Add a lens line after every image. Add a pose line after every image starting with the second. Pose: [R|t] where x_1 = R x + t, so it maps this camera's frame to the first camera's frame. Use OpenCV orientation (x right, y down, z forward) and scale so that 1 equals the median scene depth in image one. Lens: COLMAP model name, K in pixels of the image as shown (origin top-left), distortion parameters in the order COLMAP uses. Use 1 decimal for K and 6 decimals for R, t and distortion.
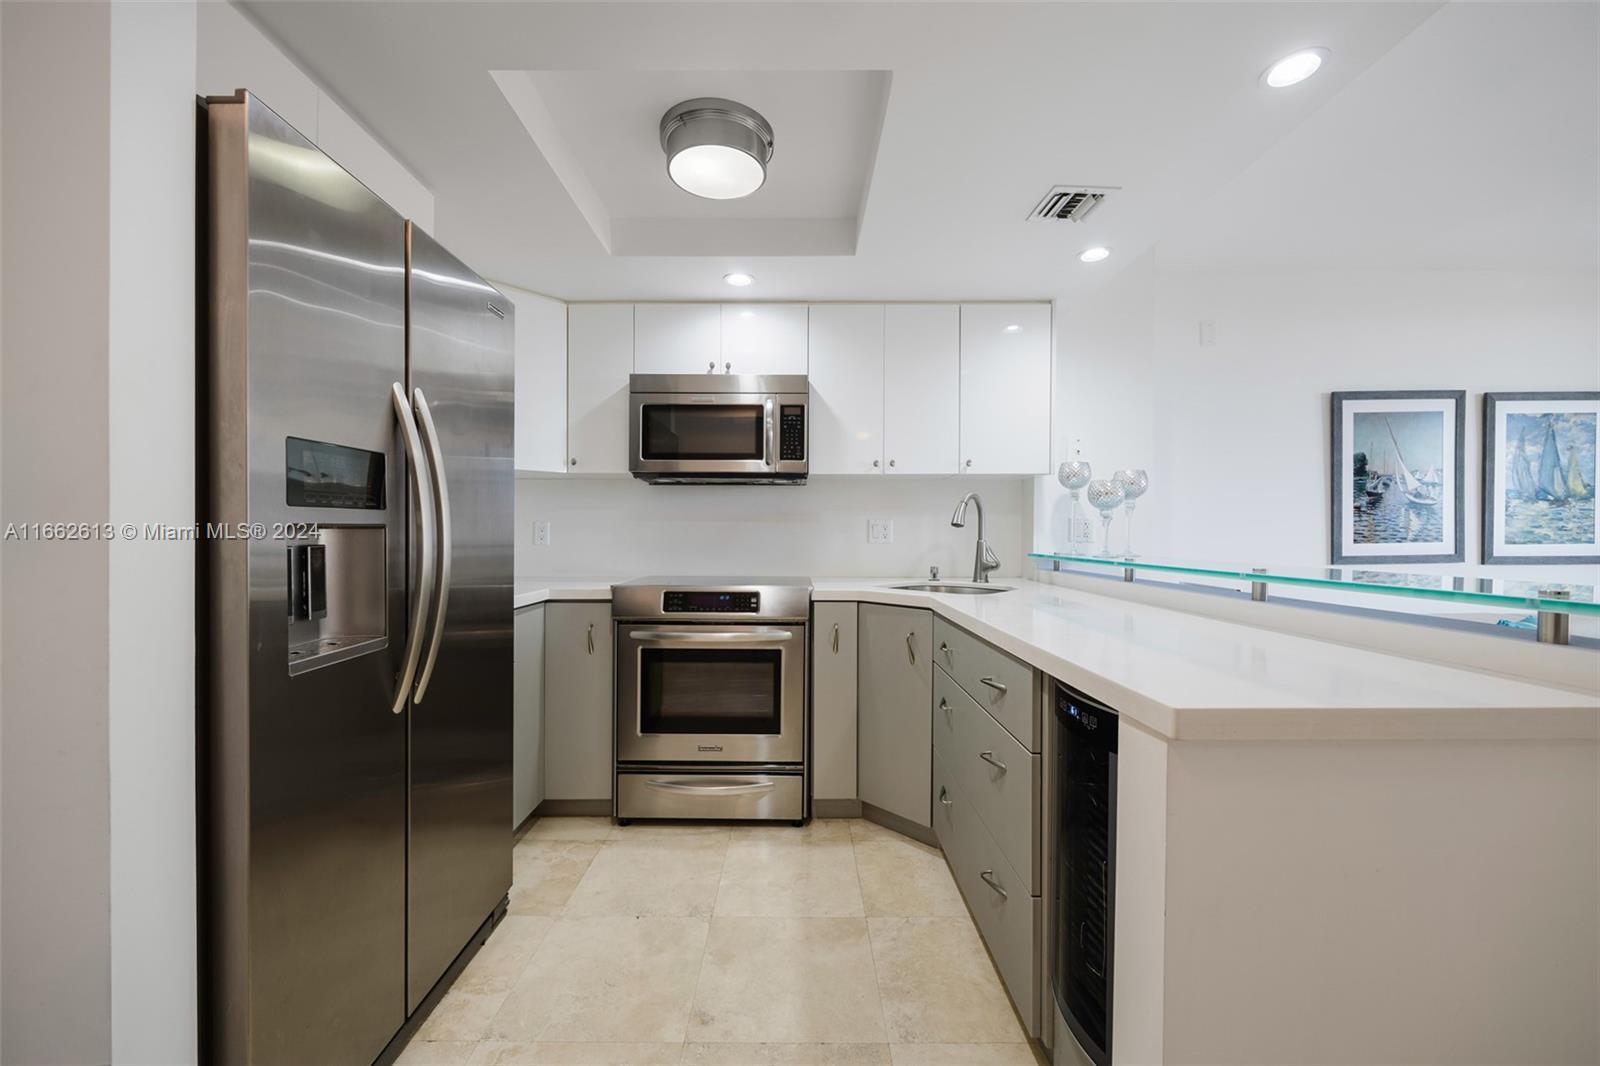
lens RADIAL K [[624.7, 0, 796.8], [0, 624.7, 542.8], [0, 0, 1]] dist [0.002716, -0.000582]
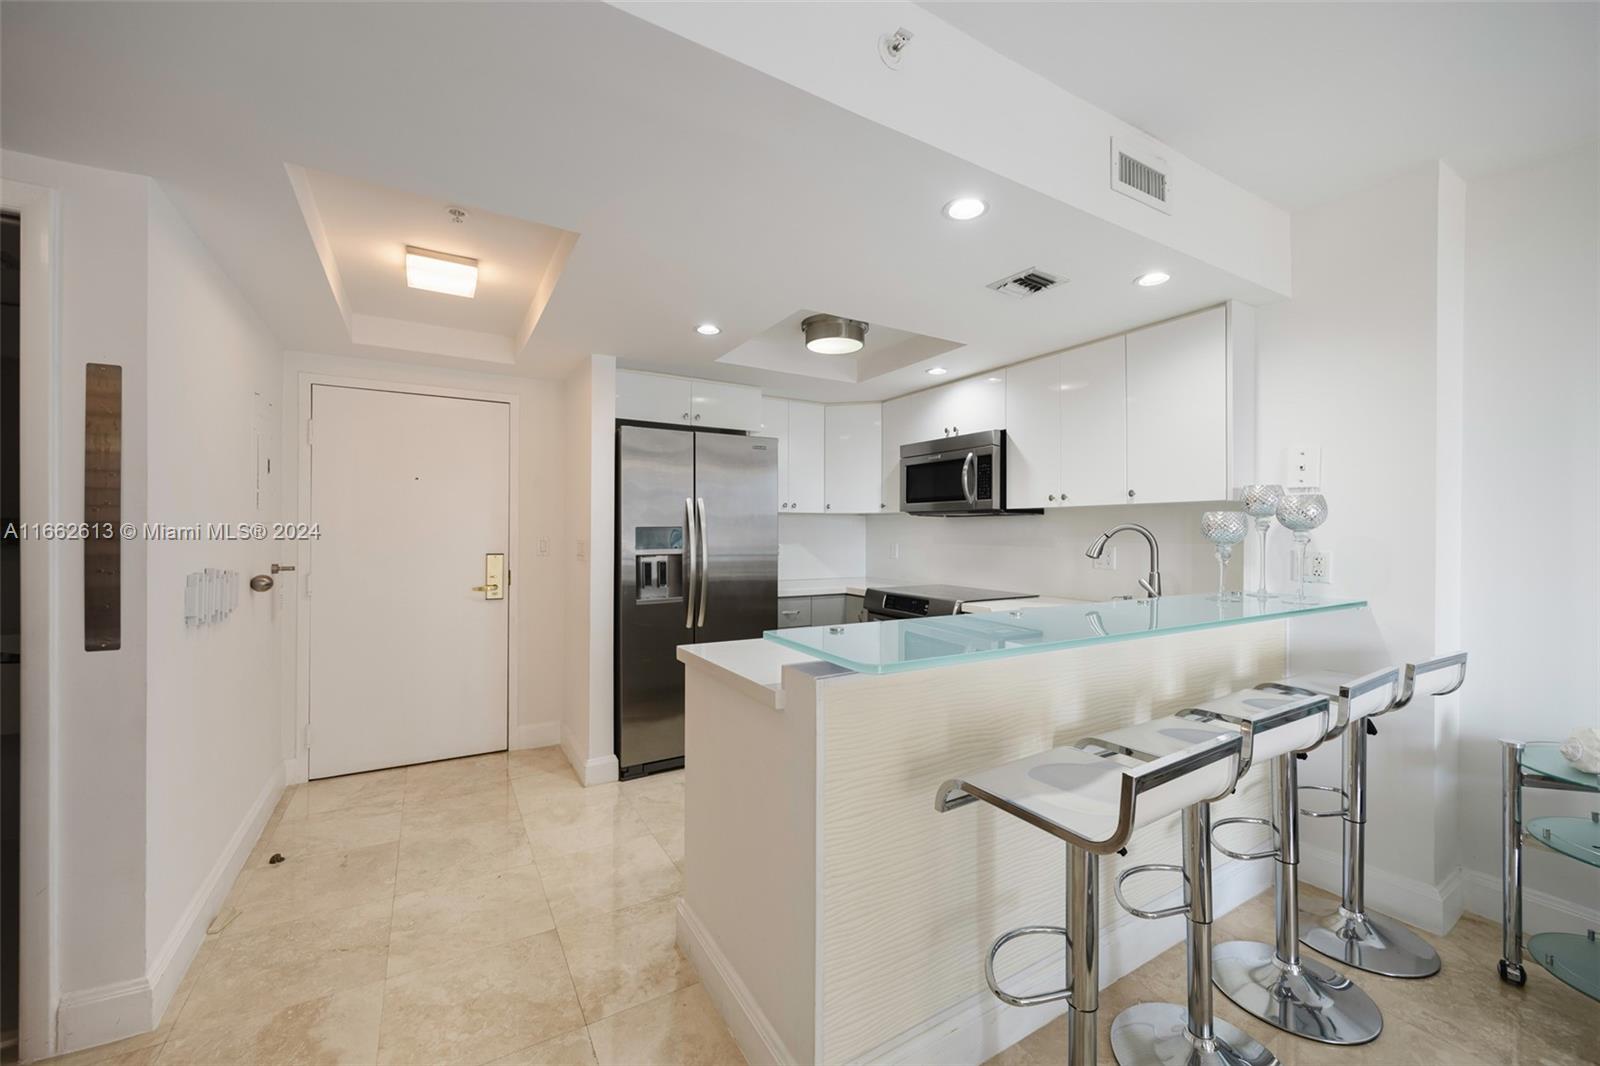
lens RADIAL K [[624.7, 0, 791.7], [0, 624.7, 538.8], [0, 0, 1]] dist [0.002716, -0.000582]
pose [[0.497155, 0.010998, -0.867592, 0.860874], [-0.015129, 0.999878, 0.004006, -0.051543], [0.867530, 0.011134, 0.497260, 0.045962]]
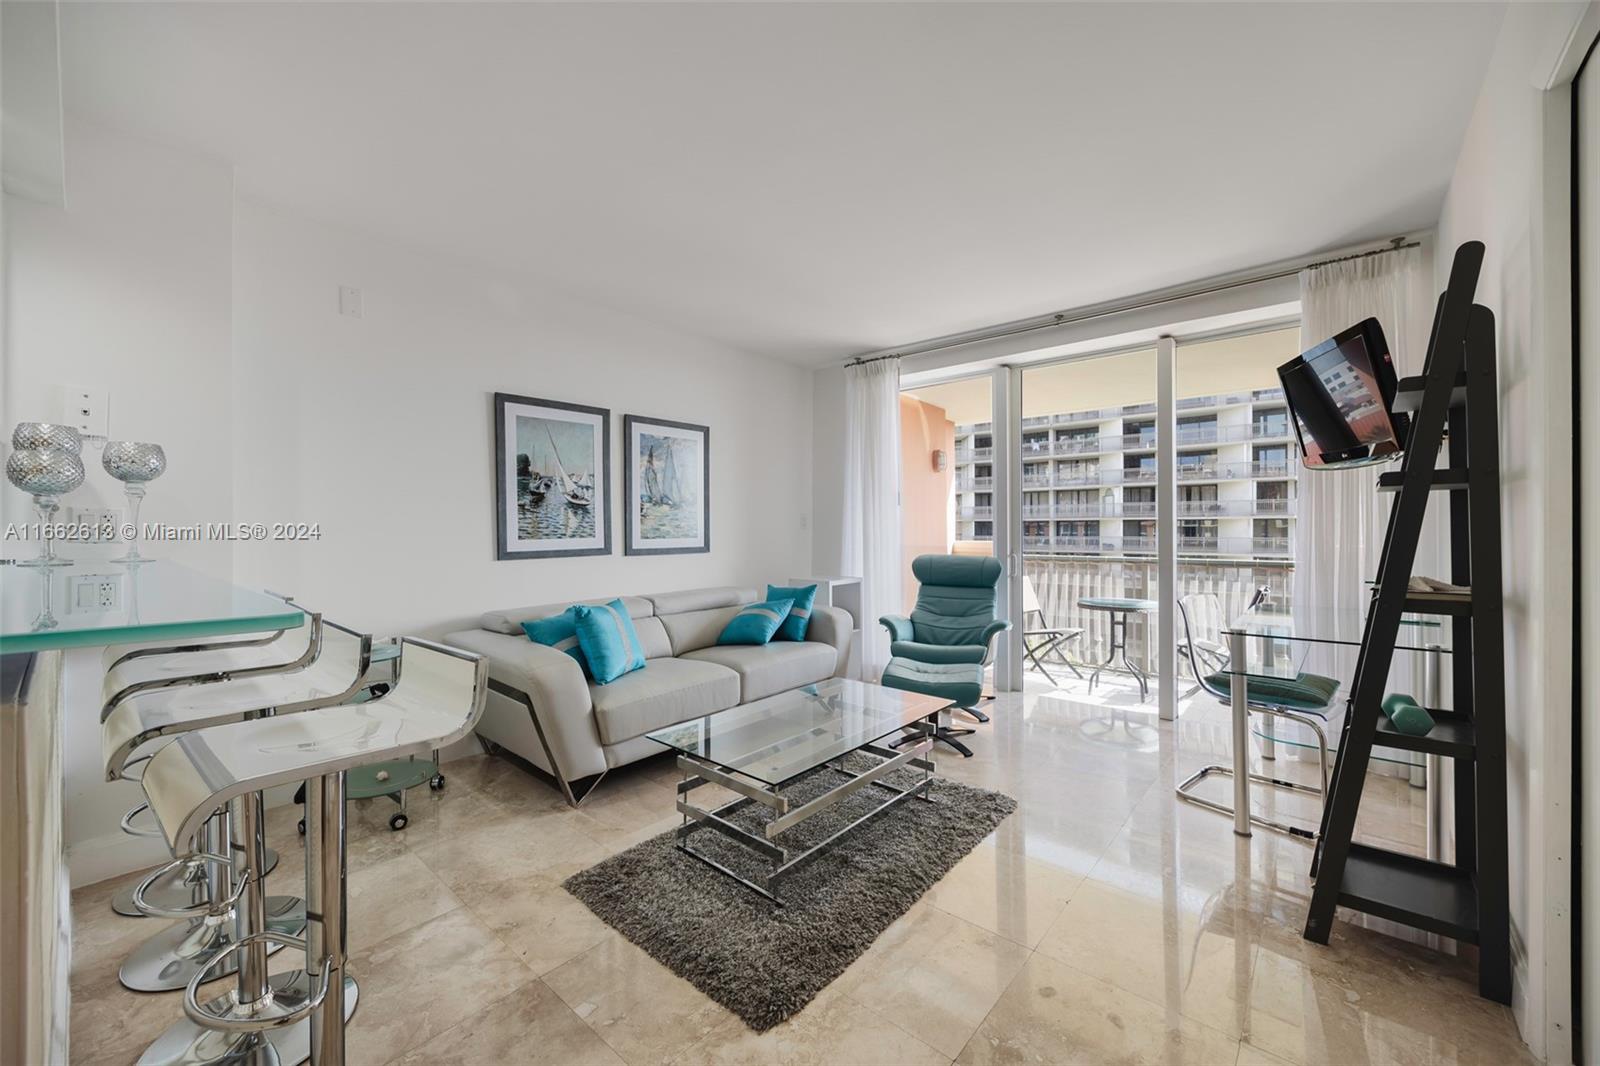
lens RADIAL K [[624.7, 0, 803.9], [0, 624.7, 527.2], [0, 0, 1]] dist [0.002716, -0.000582]
pose [[0.658230, 0.004836, 0.752802, 0.476508], [0.009787, 0.999840, -0.014980, 0.000515], [-0.752754, 0.017228, 0.658077, -0.057842]]
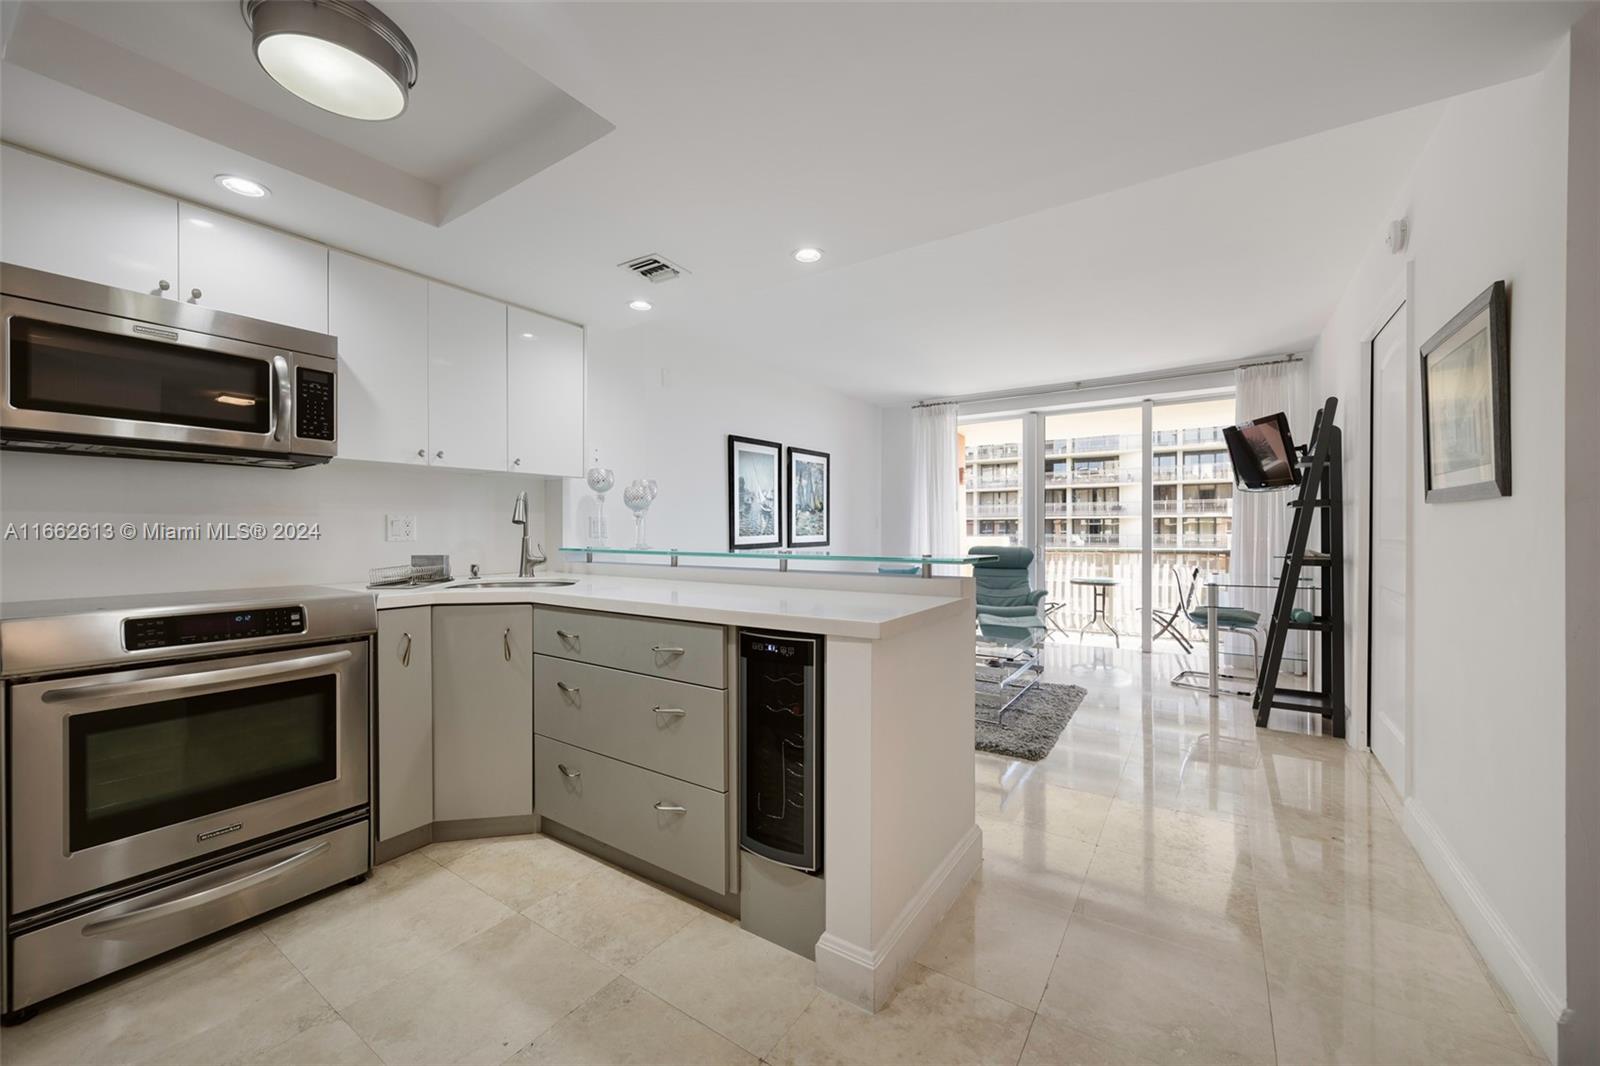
lens RADIAL K [[624.7, 0, 801.2], [0, 624.7, 536.3], [0, 0, 1]] dist [0.002716, -0.000582]
pose [[0.558139, -0.010113, 0.829686, -0.318240], [0.014819, 0.999888, 0.002219, -0.000363], [-0.829615, 0.011056, 0.558226, 0.039515]]
